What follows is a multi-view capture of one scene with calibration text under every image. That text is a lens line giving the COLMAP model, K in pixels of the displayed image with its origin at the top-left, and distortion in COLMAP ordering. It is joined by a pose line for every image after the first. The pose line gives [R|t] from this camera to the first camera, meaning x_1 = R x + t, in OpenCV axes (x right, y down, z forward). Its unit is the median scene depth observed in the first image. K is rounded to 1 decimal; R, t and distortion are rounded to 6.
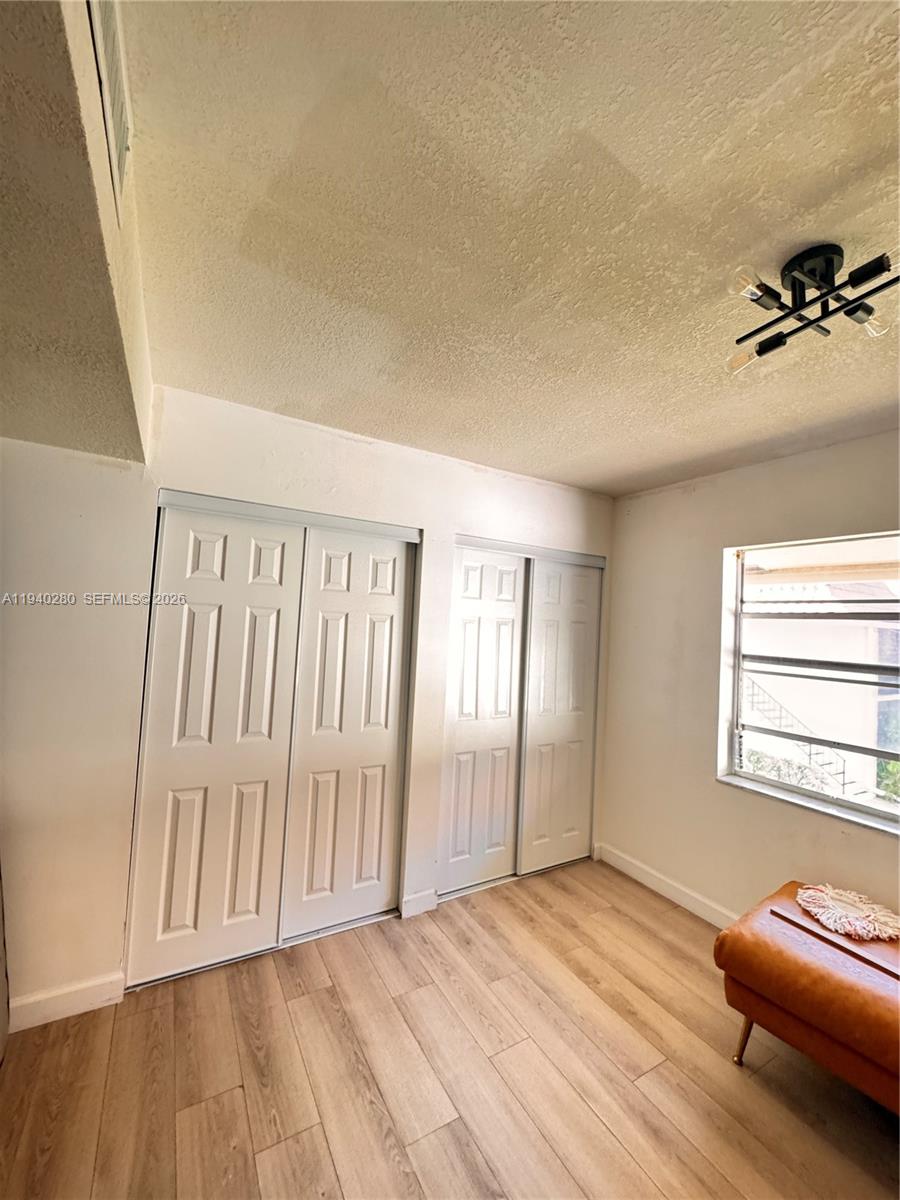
lens RADIAL K [[479.2, 0, 447.9], [0, 479.2, 601.8], [0, 0, 1]] dist [-0.003680, 0.000190]
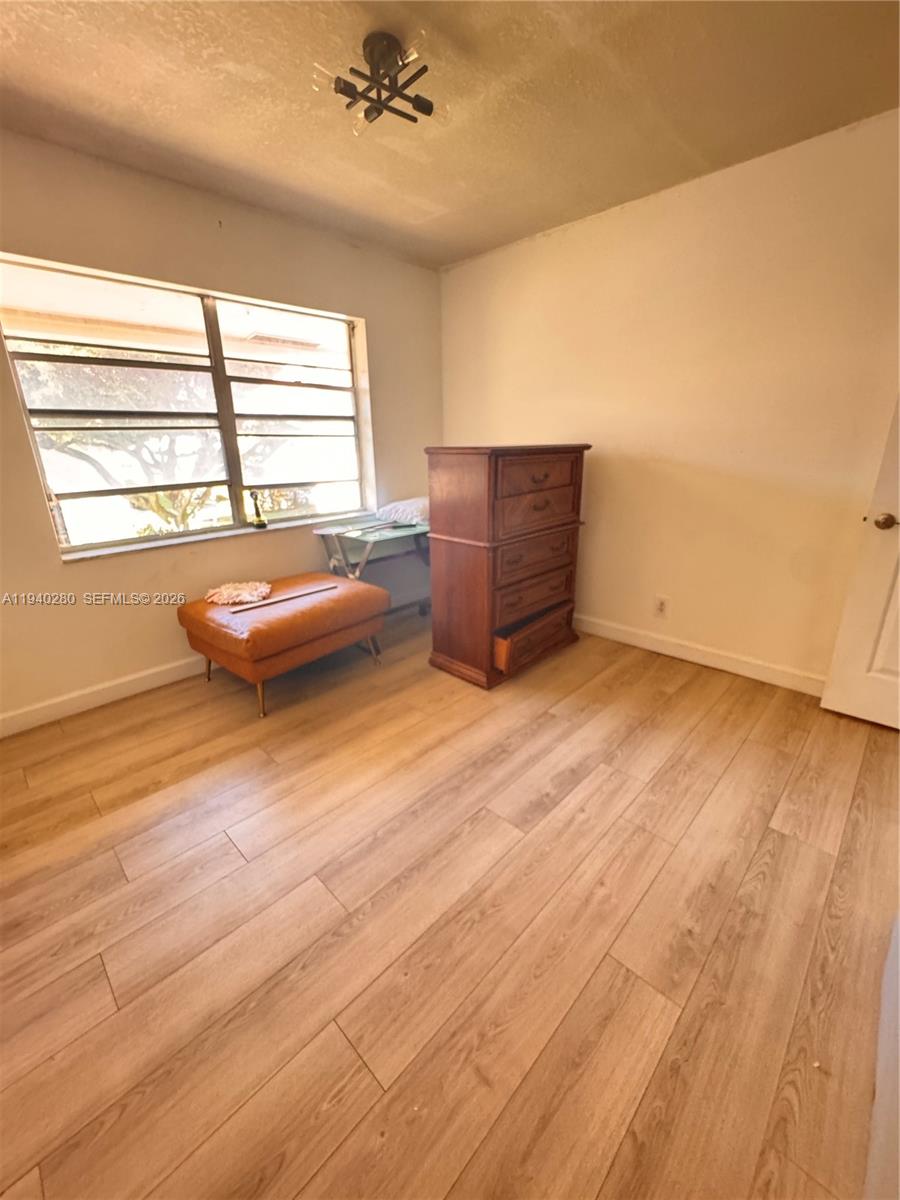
lens RADIAL K [[479.2, 0, 450.1], [0, 479.2, 600.4], [0, 0, 1]] dist [-0.003680, 0.000190]
pose [[-0.264019, -0.351735, 0.898096, -0.582506], [-0.034413, 0.933977, 0.355671, 0.138773], [-0.963903, 0.062998, -0.258692, 0.740629]]
